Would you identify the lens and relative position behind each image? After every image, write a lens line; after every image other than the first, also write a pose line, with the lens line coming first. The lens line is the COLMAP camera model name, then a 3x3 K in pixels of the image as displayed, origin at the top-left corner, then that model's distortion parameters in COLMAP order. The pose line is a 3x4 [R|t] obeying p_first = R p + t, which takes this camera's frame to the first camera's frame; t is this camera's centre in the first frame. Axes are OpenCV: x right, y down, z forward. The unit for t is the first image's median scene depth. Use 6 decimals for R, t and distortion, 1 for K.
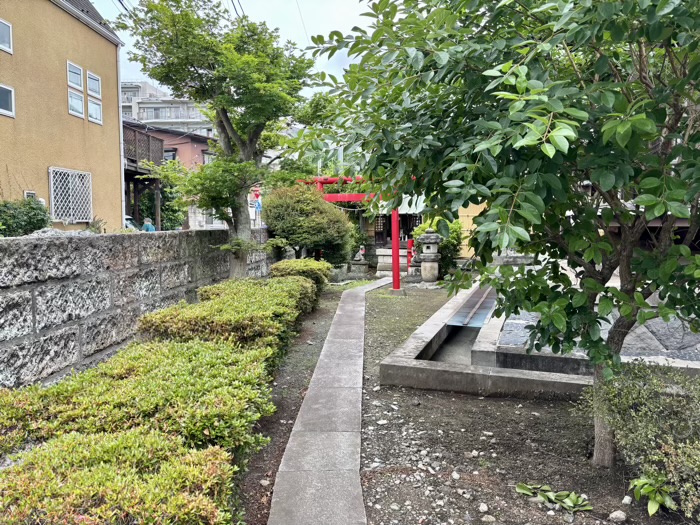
lens RADIAL K [[537.5, 0, 350.0], [0, 537.5, 262.5], [0, 0, 1]] dist [0.055509, -0.072217]
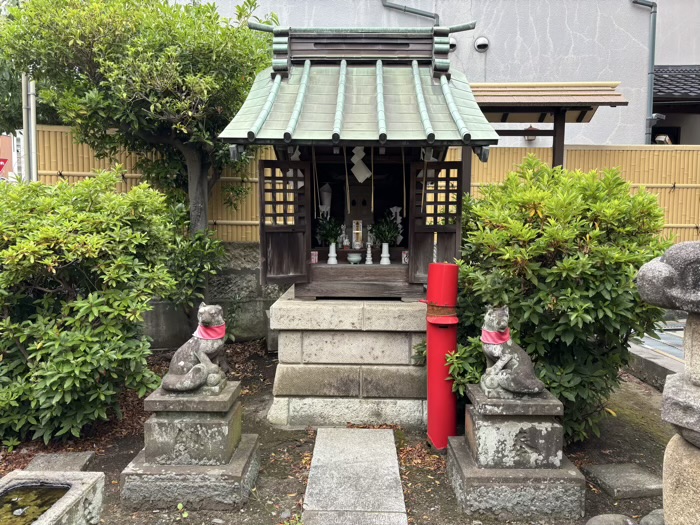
lens RADIAL K [[524.2, 0, 357.8], [0, 524.2, 258.5], [0, 0, 1]] dist [0.108540, -0.169210]
pose [[0.944620, -0.027359, 0.327024, 0.011466], [0.030571, 0.999522, -0.004687, -0.041577], [-0.326740, 0.014425, 0.945004, 0.775932]]
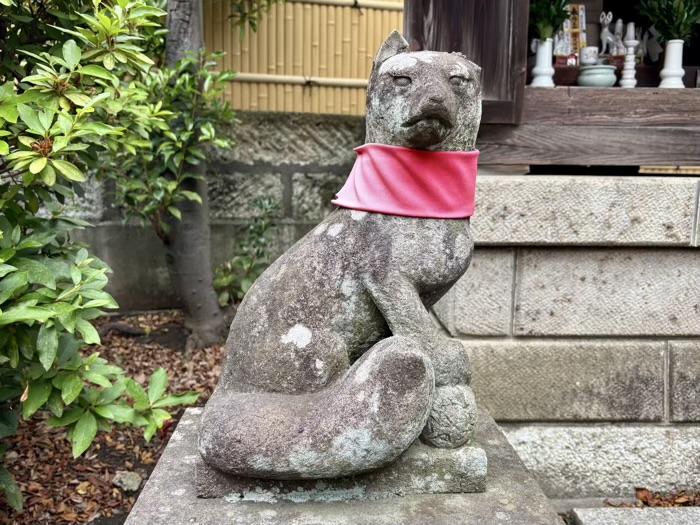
lens RADIAL K [[590.3, 0, 350.0], [0, 590.3, 262.5], [0, 0, 1]] dist [0.009180, 0.004274]
pose [[0.919154, -0.055363, 0.389988, 0.001652], [0.032590, 0.997367, 0.064777, -0.017768], [-0.392548, -0.046830, 0.918539, 0.918773]]
